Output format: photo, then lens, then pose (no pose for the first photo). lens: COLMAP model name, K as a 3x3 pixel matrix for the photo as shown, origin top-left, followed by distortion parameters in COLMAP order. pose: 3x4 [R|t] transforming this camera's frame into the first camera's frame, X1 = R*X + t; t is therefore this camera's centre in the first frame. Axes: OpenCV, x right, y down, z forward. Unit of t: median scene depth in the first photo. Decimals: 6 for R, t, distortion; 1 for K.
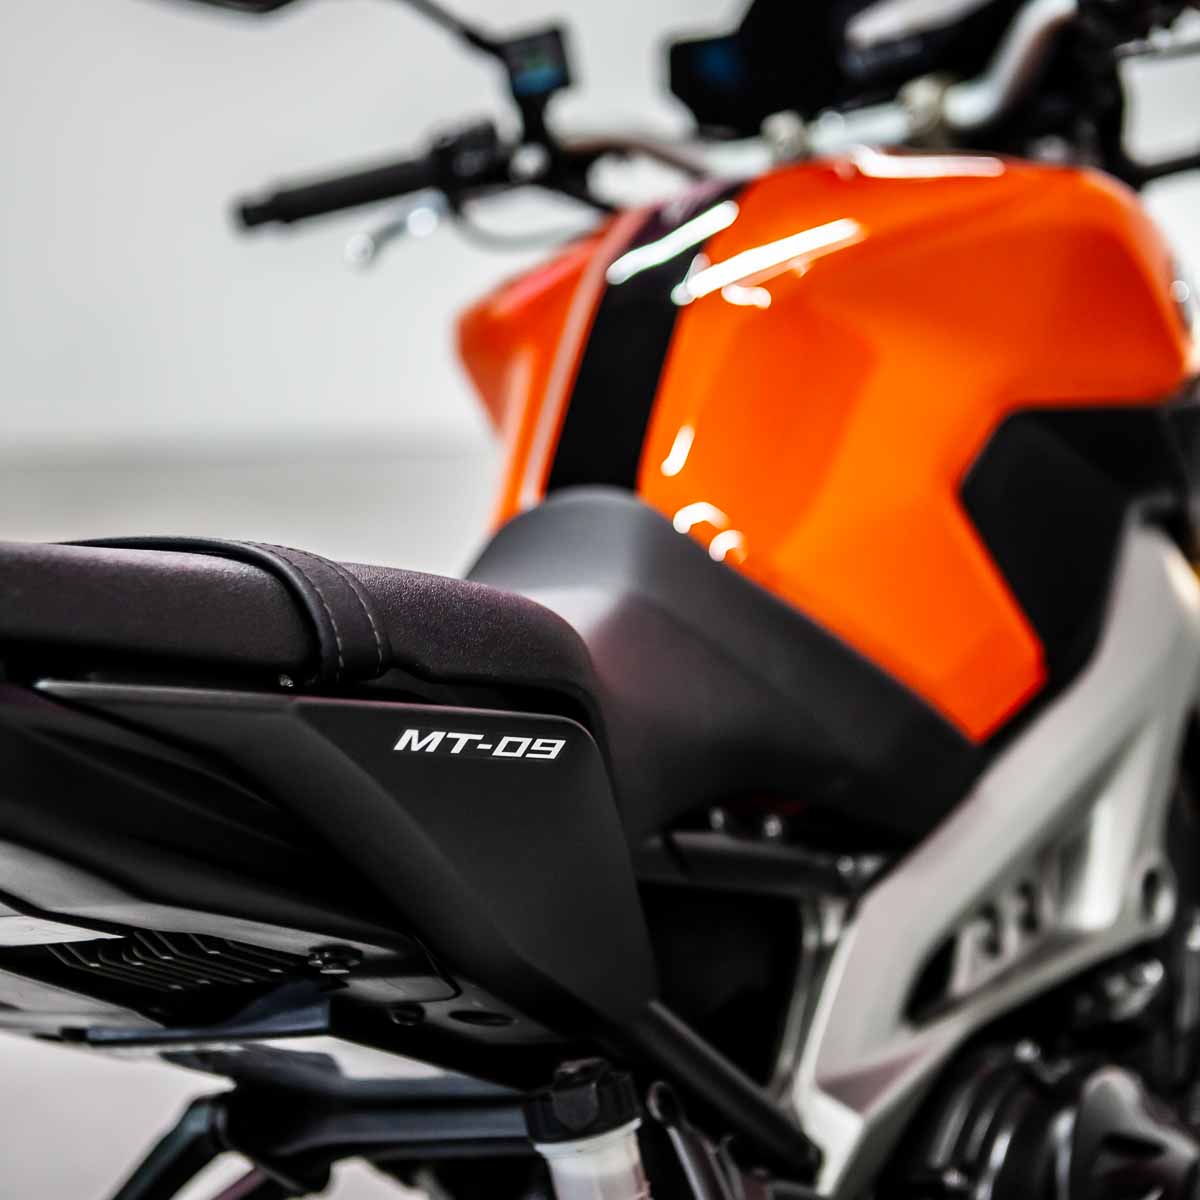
lens RADIAL K [[2550.7, 0, 600.0], [0, 2550.7, 600.0], [0, 0, 1]] dist [0.031080, 0.062243]
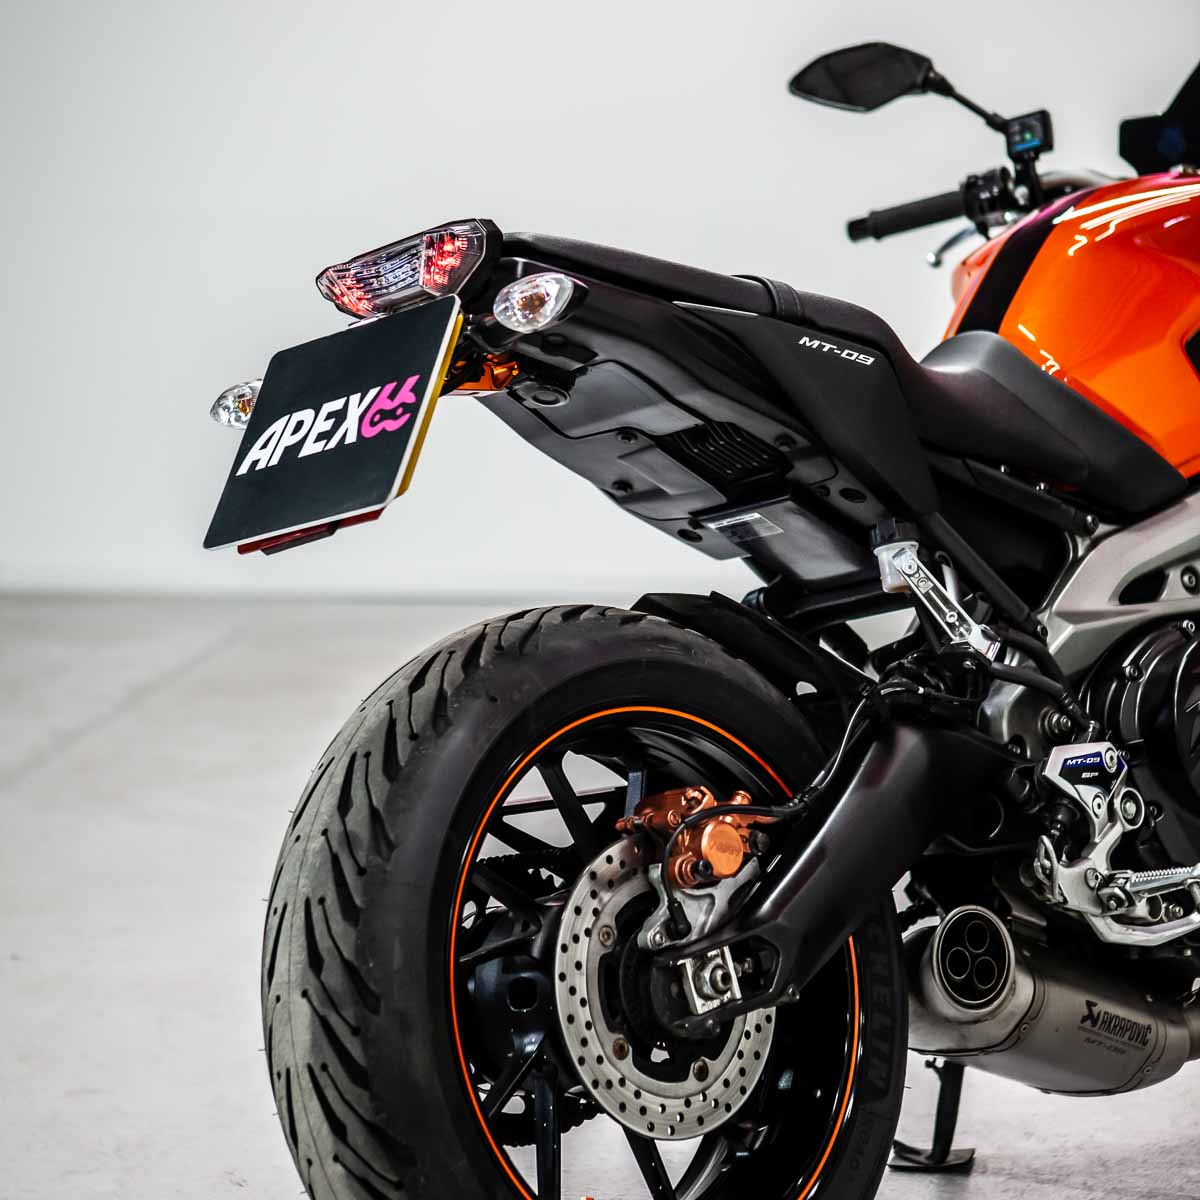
lens RADIAL K [[3422.2, 0, 600.0], [0, 3422.2, 600.0], [0, 0, 1]] dist [0.224711, -0.731480]
pose [[0.958425, 0.032284, -0.283514, 0.506182], [-0.061760, 0.993497, -0.095651, 0.459400], [0.278582, 0.109184, 0.954186, -1.683060]]
